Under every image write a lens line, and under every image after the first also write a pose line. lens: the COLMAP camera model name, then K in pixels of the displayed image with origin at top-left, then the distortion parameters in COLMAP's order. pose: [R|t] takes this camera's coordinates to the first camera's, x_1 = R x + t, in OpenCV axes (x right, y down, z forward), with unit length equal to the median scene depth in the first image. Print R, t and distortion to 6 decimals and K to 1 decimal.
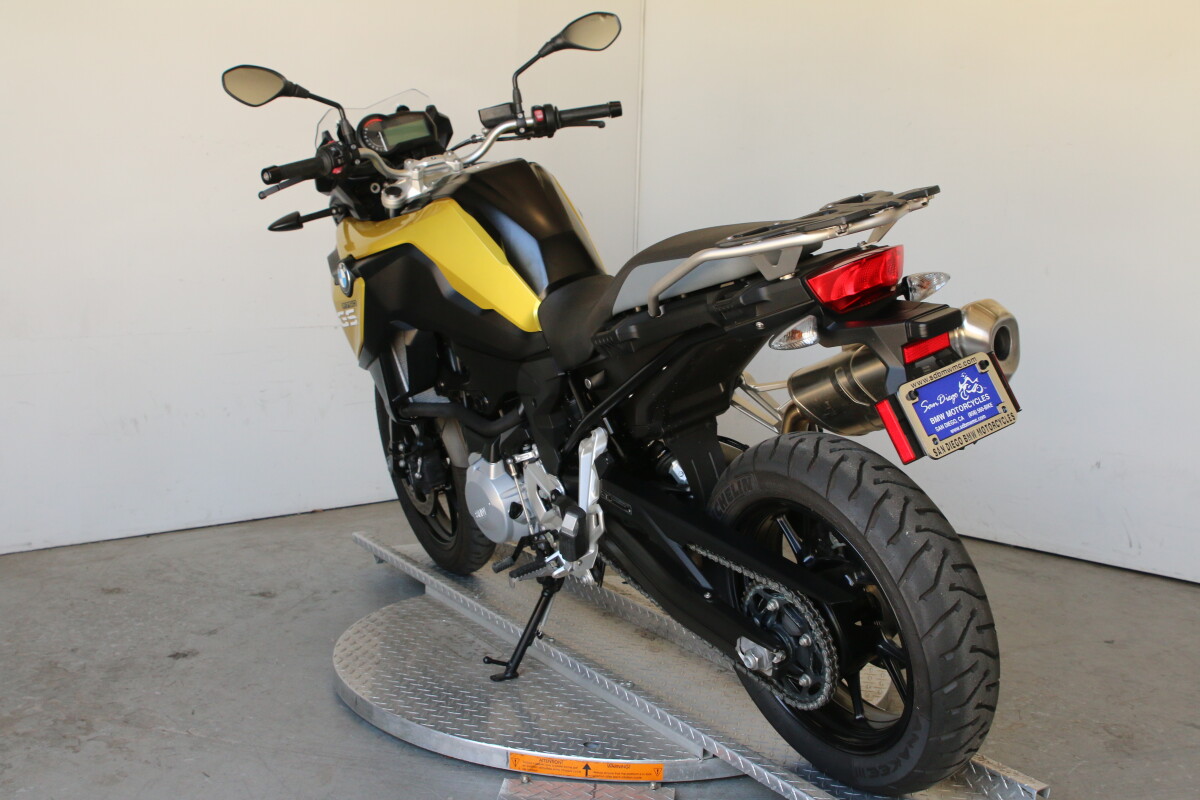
lens RADIAL K [[1434.1, 0, 600.0], [0, 1434.1, 400.0], [0, 0, 1]] dist [-0.074822, 0.036813]
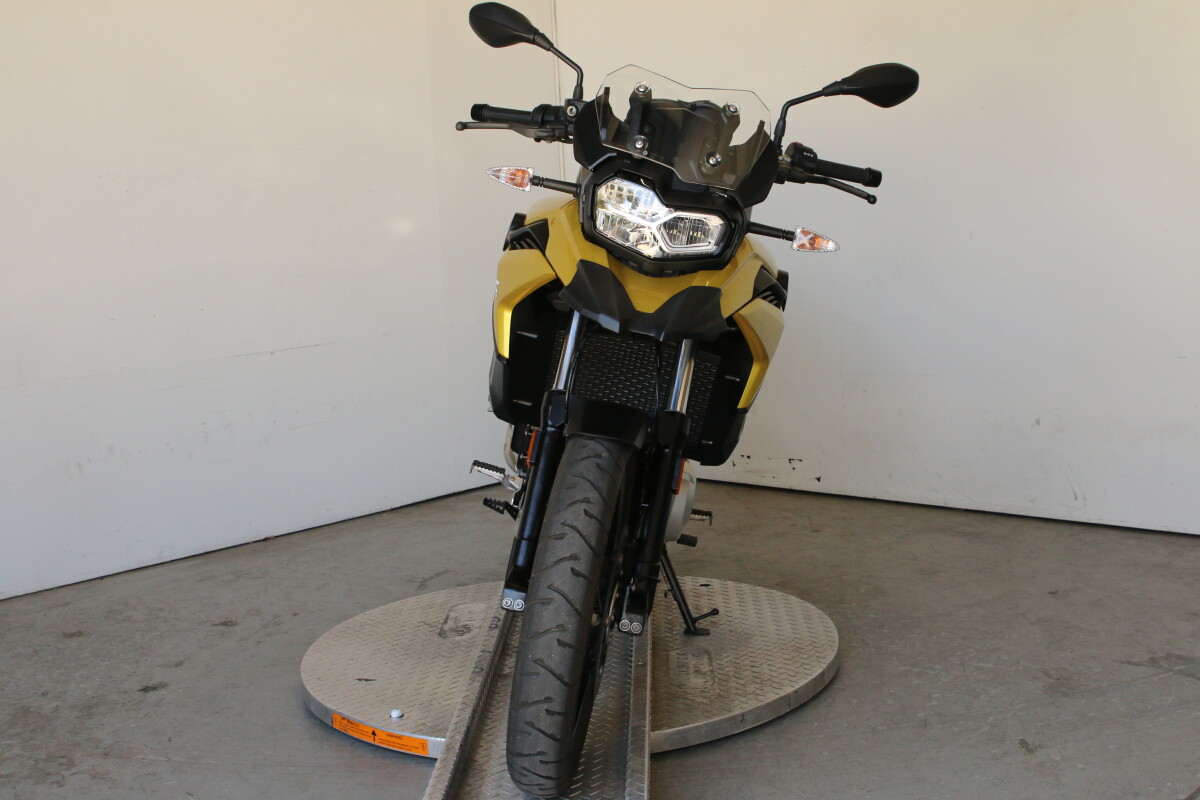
lens RADIAL K [[1554.7, 0, 600.0], [0, 1554.7, 400.0], [0, 0, 1]] dist [-0.054276, 0.062160]
pose [[0.995617, -0.089663, 0.026591, 0.015926], [0.089601, 0.995972, 0.003494, -0.002006], [-0.026797, -0.001096, 0.999640, -0.119356]]
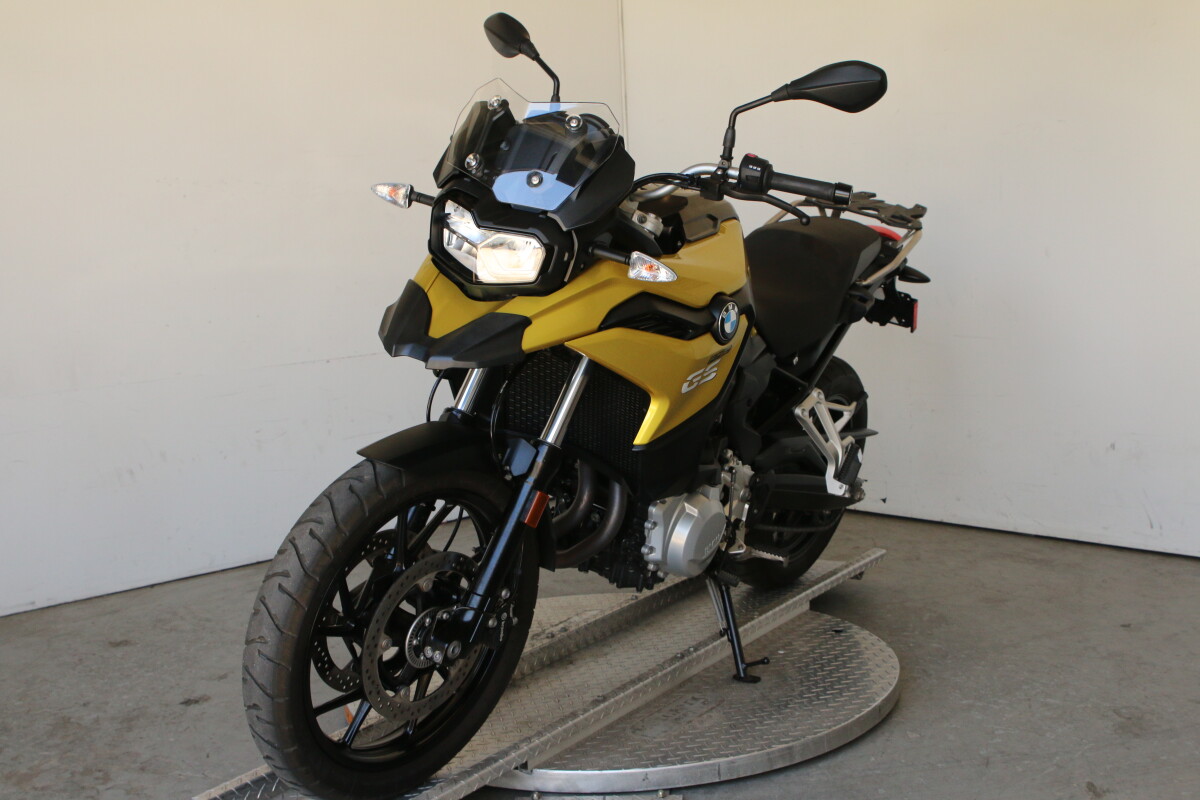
lens RADIAL K [[1554.7, 0, 600.0], [0, 1554.7, 400.0], [0, 0, 1]] dist [-0.054276, 0.062160]
pose [[0.997268, -0.071440, -0.018776, 0.027772], [0.071315, 0.997428, -0.007223, -0.004510], [0.019244, 0.005864, 0.999798, -0.087301]]
